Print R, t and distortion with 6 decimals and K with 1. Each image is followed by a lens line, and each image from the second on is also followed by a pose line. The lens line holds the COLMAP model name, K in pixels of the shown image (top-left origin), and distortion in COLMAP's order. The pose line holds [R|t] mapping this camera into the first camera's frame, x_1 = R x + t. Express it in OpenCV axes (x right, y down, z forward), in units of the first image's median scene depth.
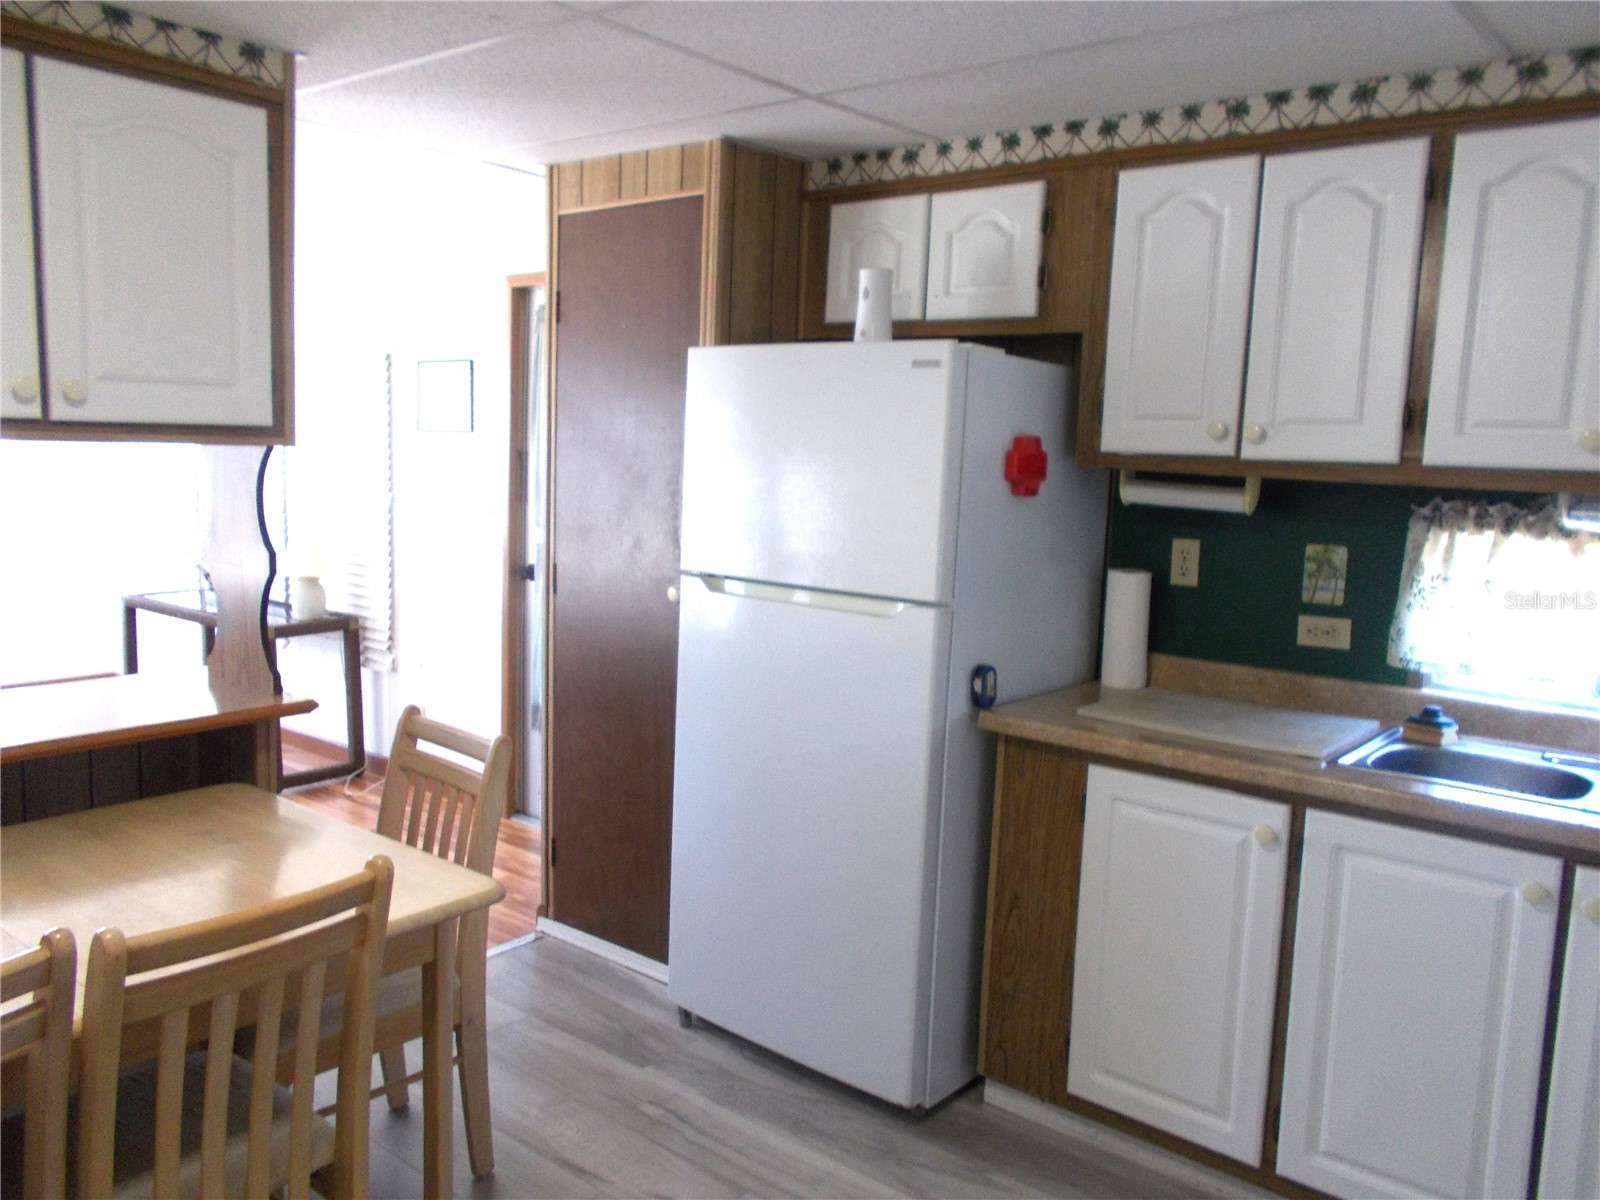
lens RADIAL K [[1249.8, 0, 833.2], [0, 1249.8, 599.0], [0, 0, 1]] dist [0.024955, -0.003752]
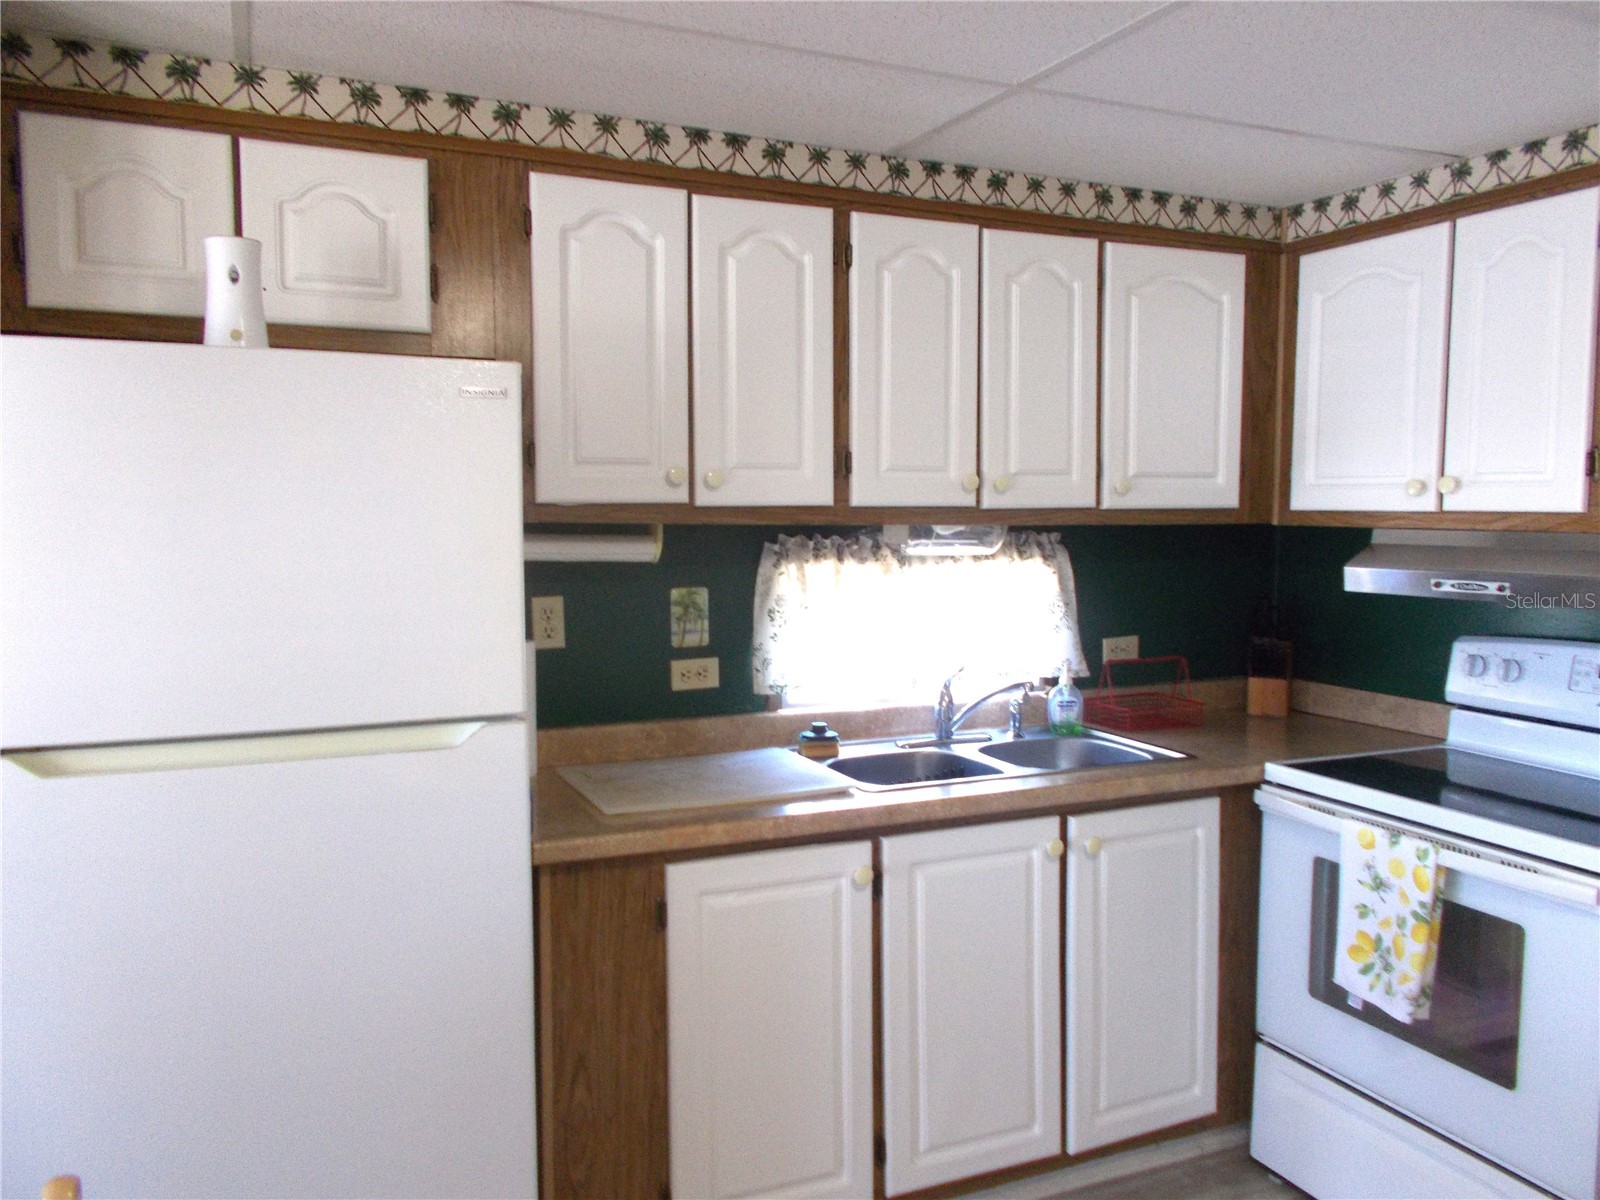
lens RADIAL K [[1249.8, 0, 831.0], [0, 1249.8, 597.2], [0, 0, 1]] dist [0.024955, -0.003752]
pose [[0.449839, -0.103405, 0.887103, -0.461271], [0.120111, 0.991256, 0.054639, -0.079424], [-0.884996, 0.081972, 0.458325, 0.460646]]
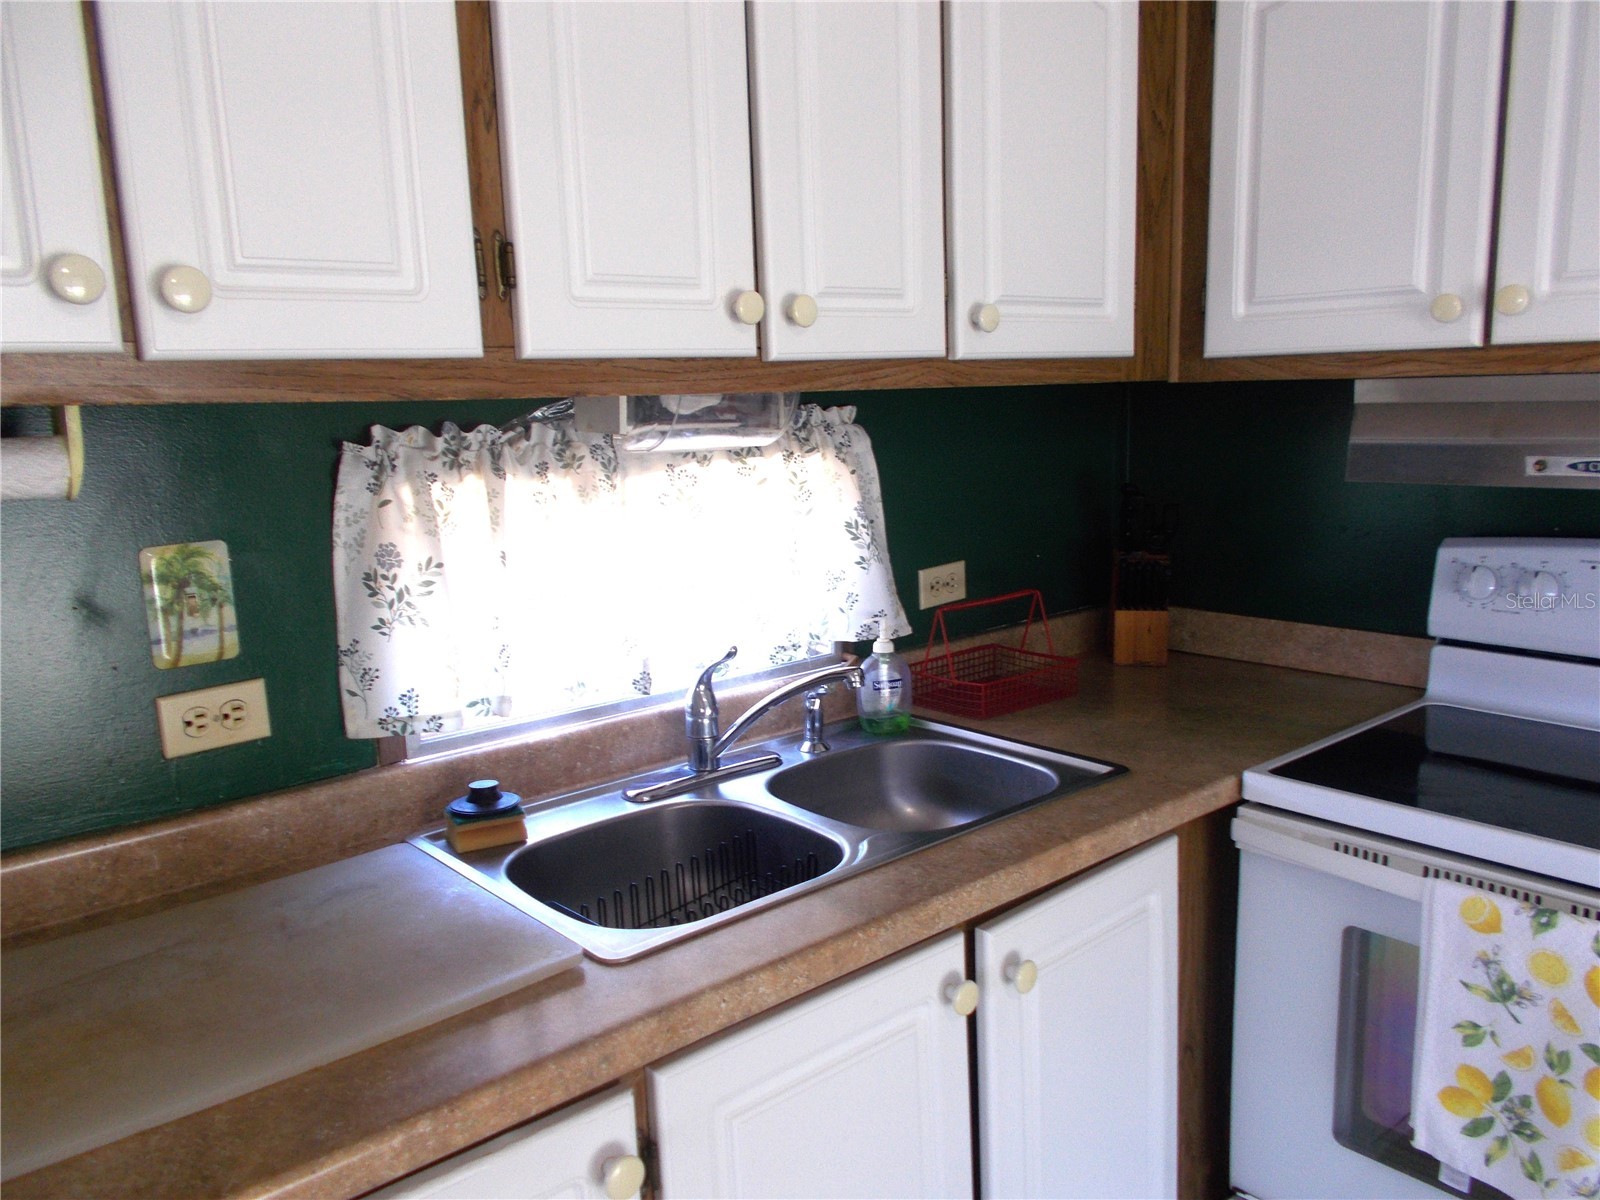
lens RADIAL K [[1249.8, 0, 804.1], [0, 1249.8, 607.0], [0, 0, 1]] dist [0.024955, -0.003752]
pose [[0.188964, -0.212702, 0.958671, -0.031329], [0.151881, 0.970842, 0.185465, -0.075643], [-0.970167, 0.110558, 0.215760, 0.694438]]
